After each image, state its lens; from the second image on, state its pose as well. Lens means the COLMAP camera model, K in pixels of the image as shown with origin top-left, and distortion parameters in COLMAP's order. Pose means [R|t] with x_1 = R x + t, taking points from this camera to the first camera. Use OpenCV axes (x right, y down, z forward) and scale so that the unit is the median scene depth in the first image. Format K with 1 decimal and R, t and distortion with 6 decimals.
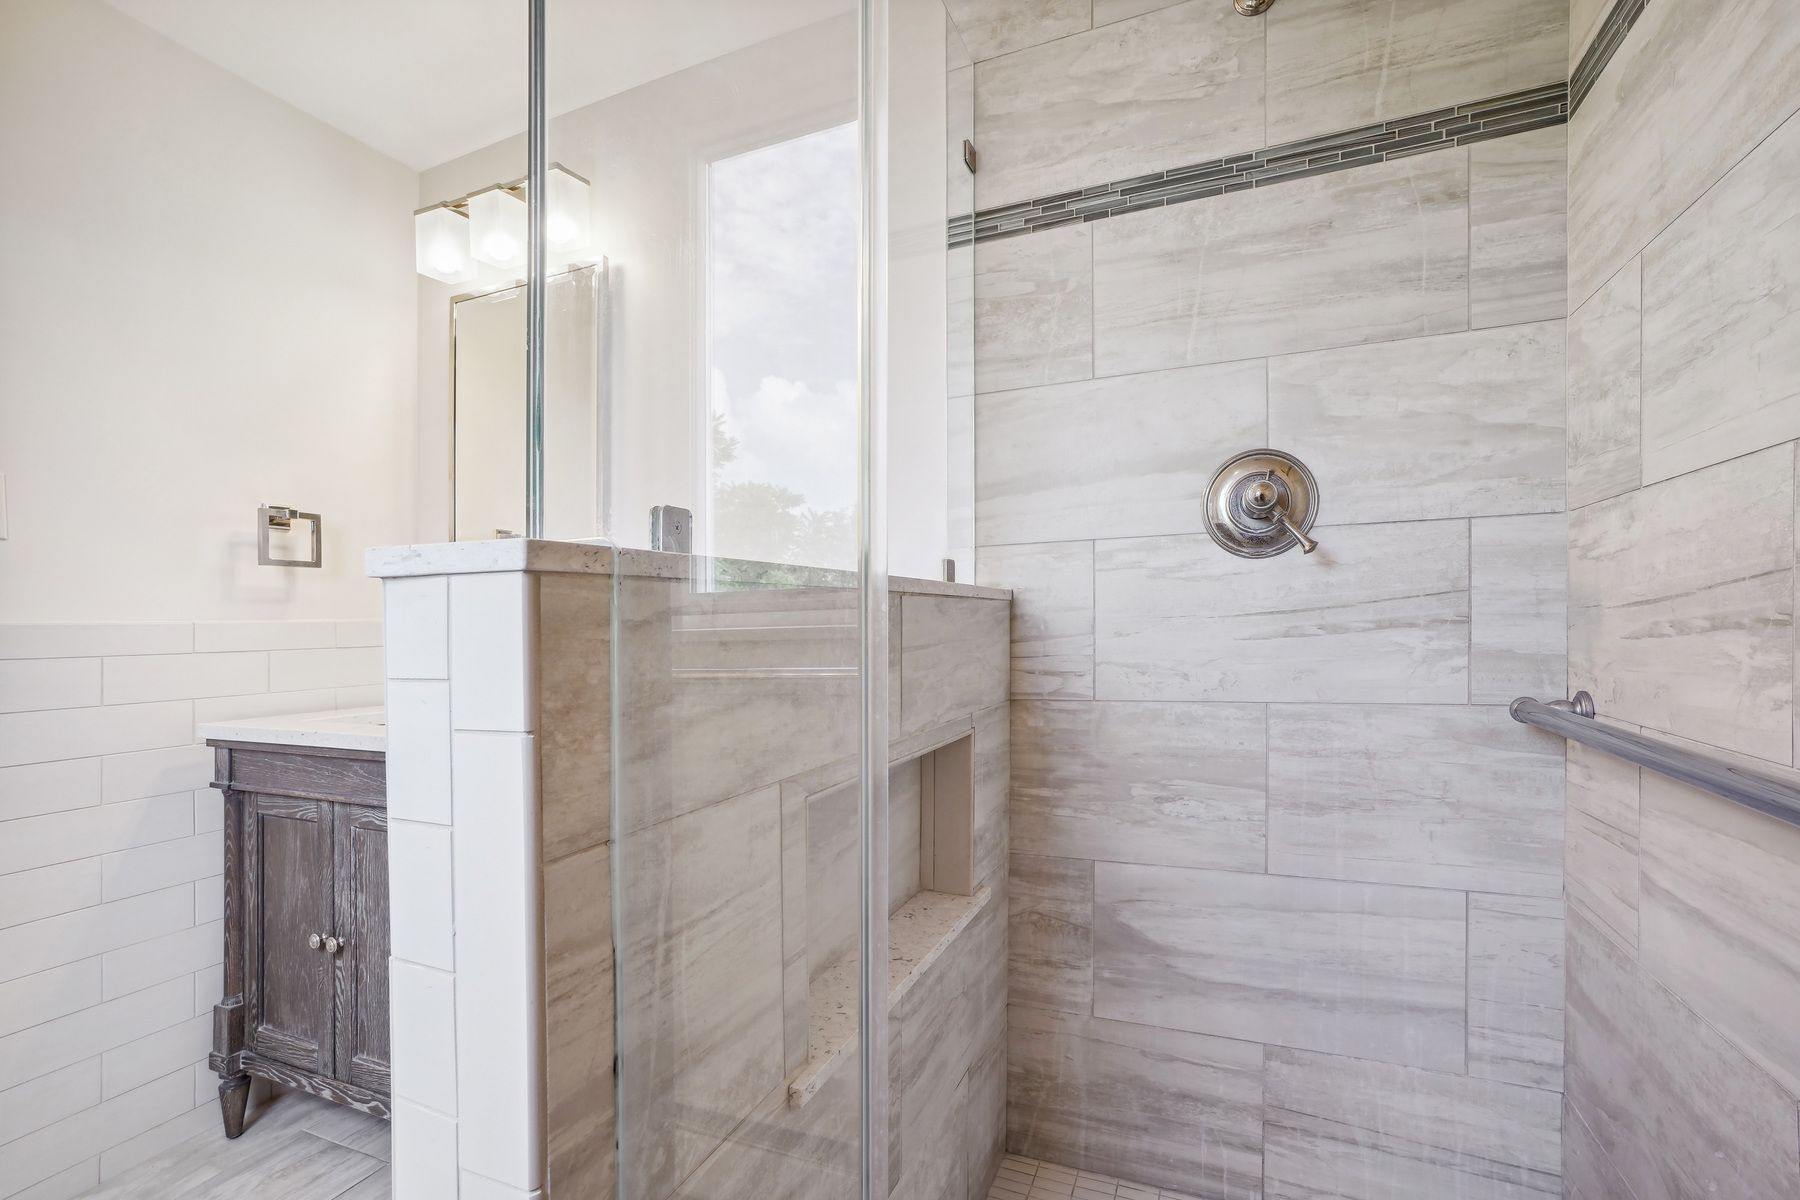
lens RADIAL K [[830.6, 0, 892.0], [0, 830.6, 612.3], [0, 0, 1]] dist [-0.056636, 0.025301]
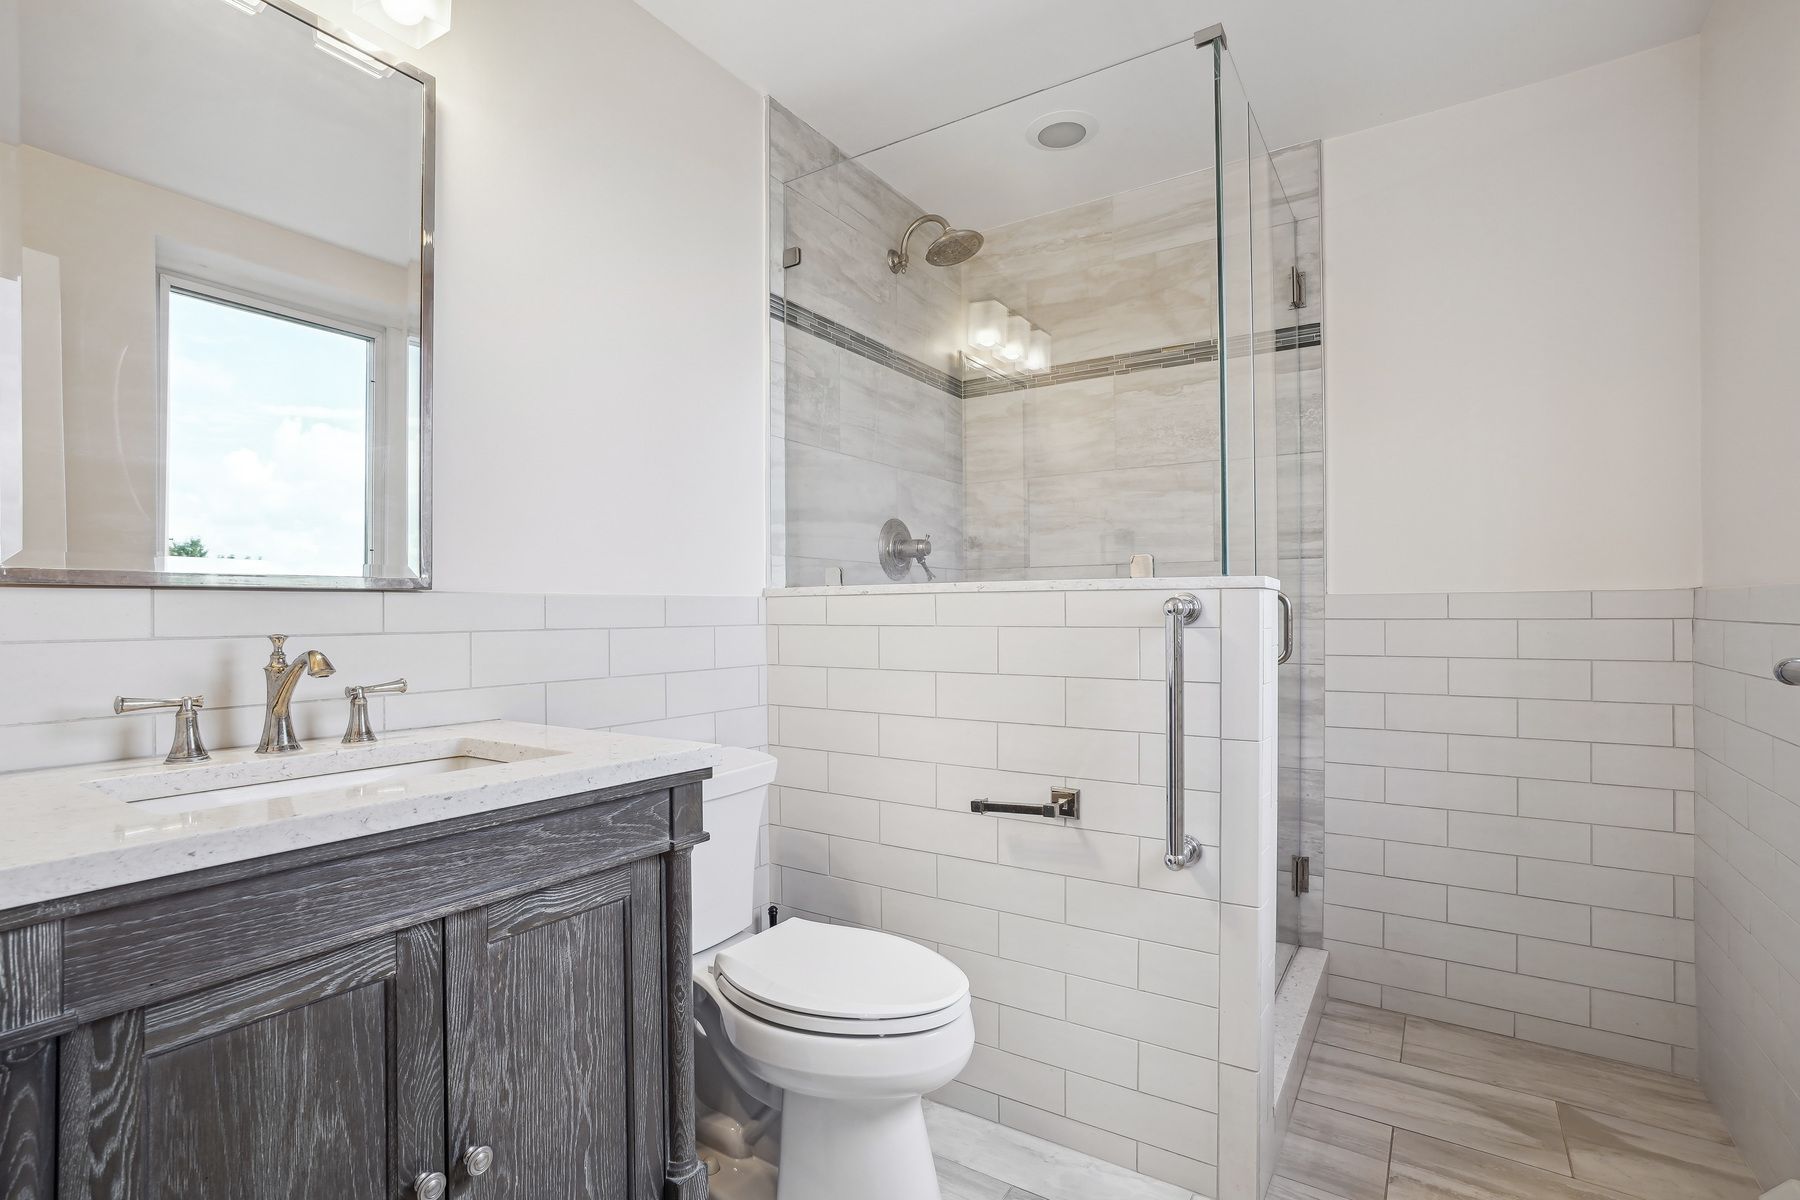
lens RADIAL K [[830.6, 0, 892.0], [0, 830.6, 612.3], [0, 0, 1]] dist [-0.056636, 0.025301]
pose [[0.184833, 0.021949, 0.982525, -1.157964], [-0.010837, 0.999735, -0.020295, 0.035560], [-0.982710, -0.006896, 0.185022, 0.594961]]
